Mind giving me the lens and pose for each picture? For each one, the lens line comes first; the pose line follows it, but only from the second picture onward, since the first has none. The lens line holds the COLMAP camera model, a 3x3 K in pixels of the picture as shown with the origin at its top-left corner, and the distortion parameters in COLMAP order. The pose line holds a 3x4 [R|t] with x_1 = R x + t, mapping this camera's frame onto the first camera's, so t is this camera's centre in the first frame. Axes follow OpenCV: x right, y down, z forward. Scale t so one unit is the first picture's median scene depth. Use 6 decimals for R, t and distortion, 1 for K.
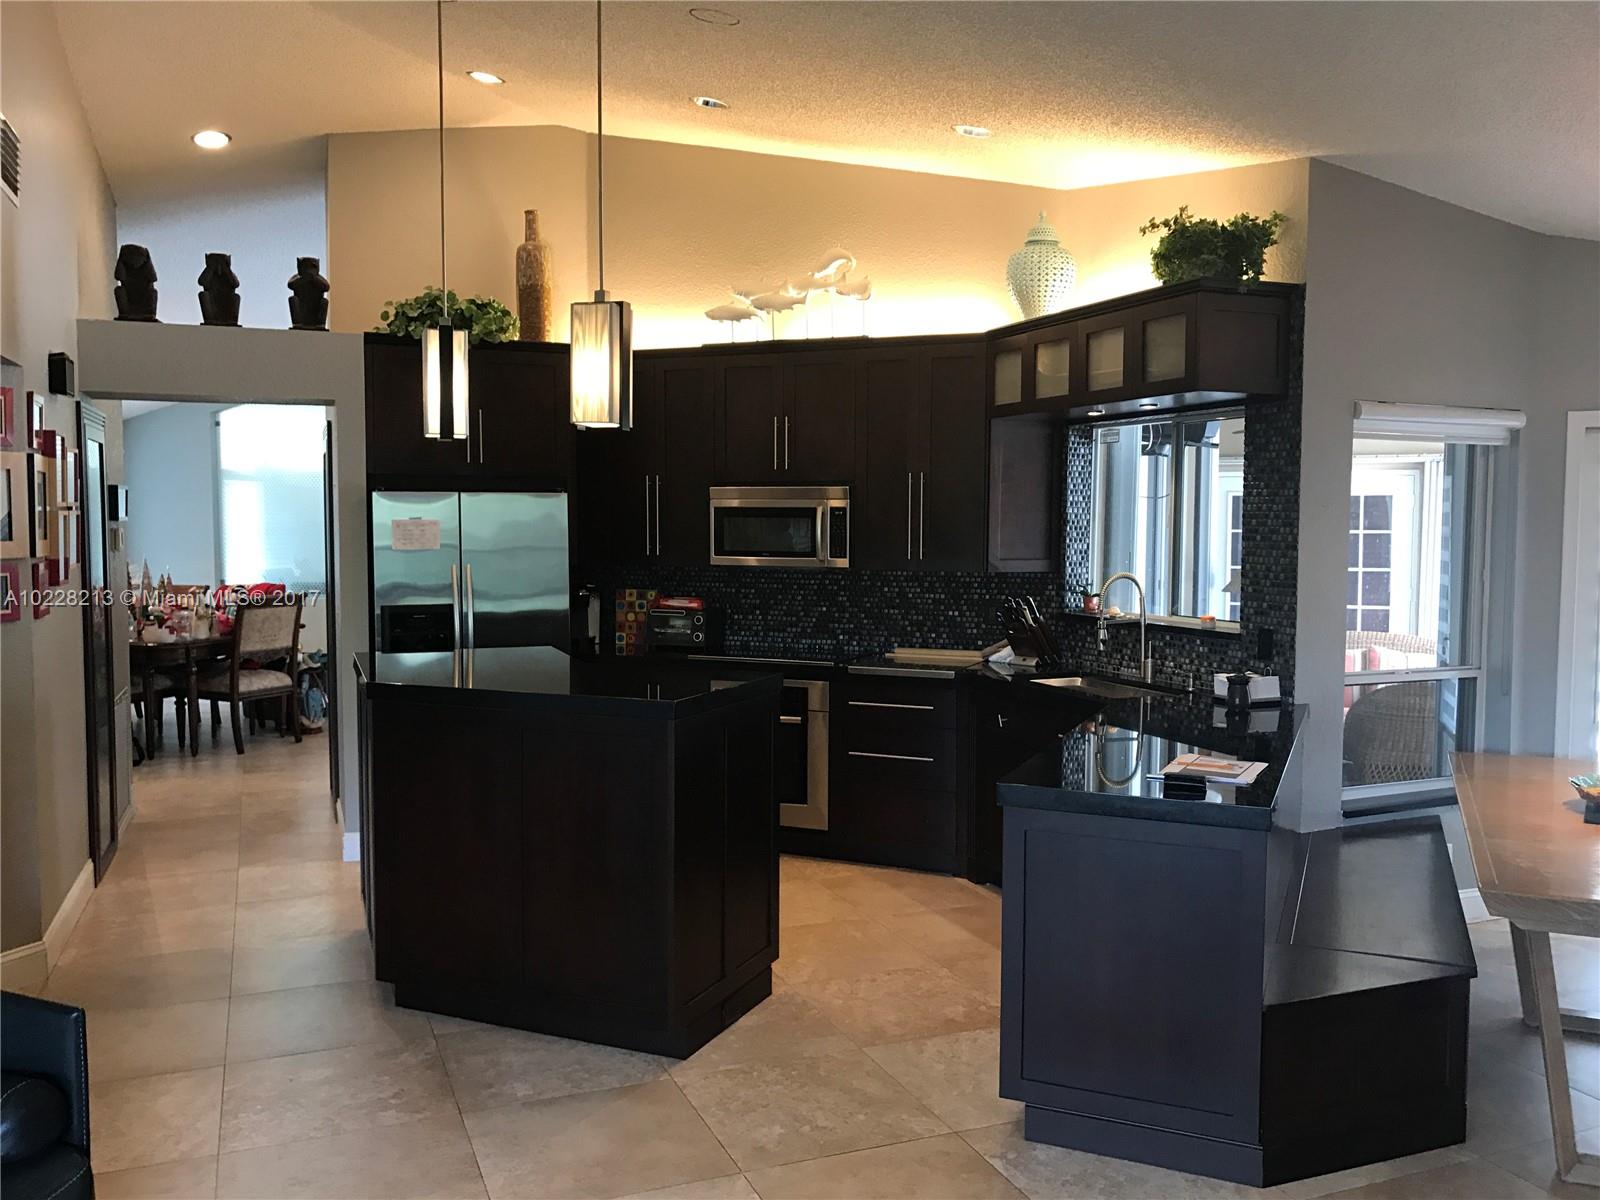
lens RADIAL K [[1330.2, 0, 804.9], [0, 1330.2, 595.5], [0, 0, 1]] dist [0.027204, -0.052081]
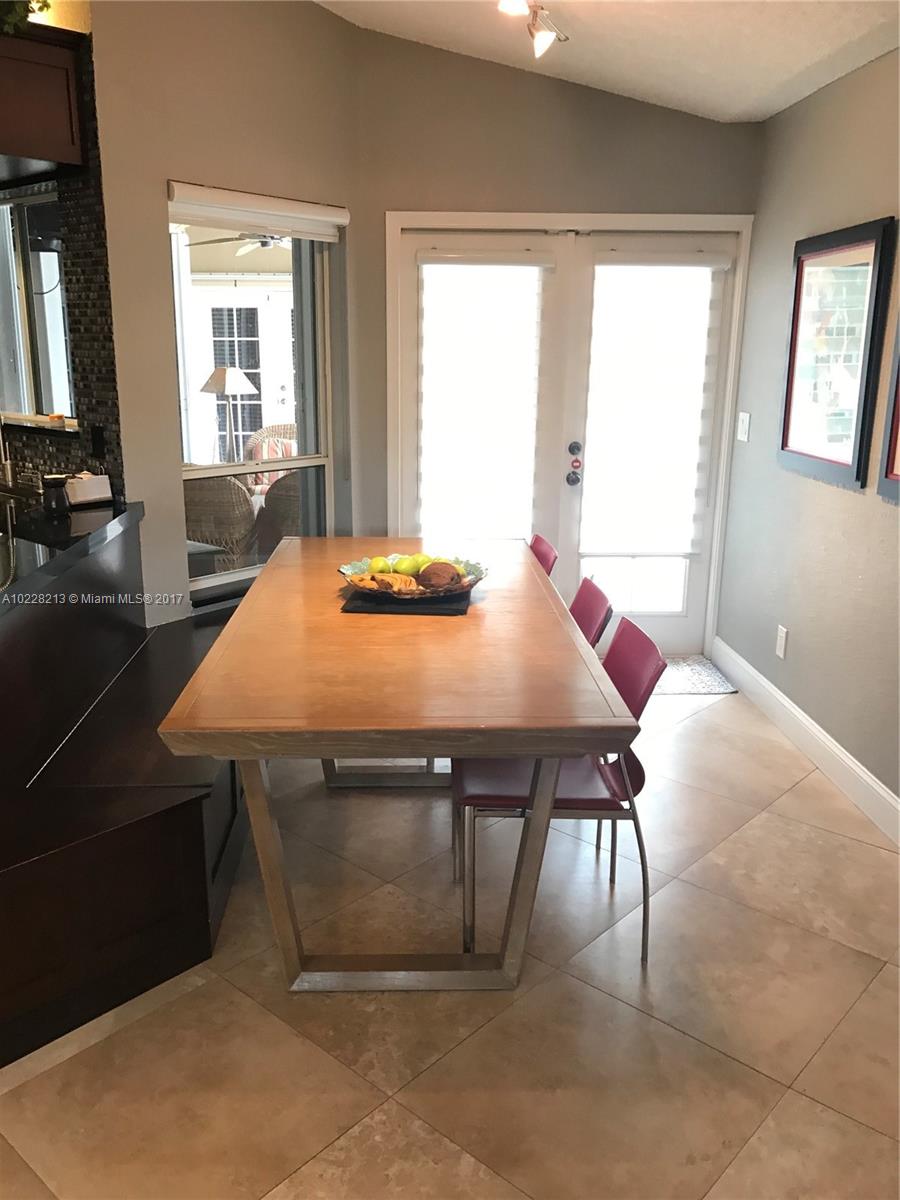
lens RADIAL K [[997.7, 0, 447.7], [0, 997.7, 599.9], [0, 0, 1]] dist [0.027204, -0.052081]
pose [[0.900623, -0.105752, 0.421538, 0.207942], [0.021216, 0.979485, 0.200397, 0.006832], [-0.434082, -0.171539, 0.884391, 0.183270]]
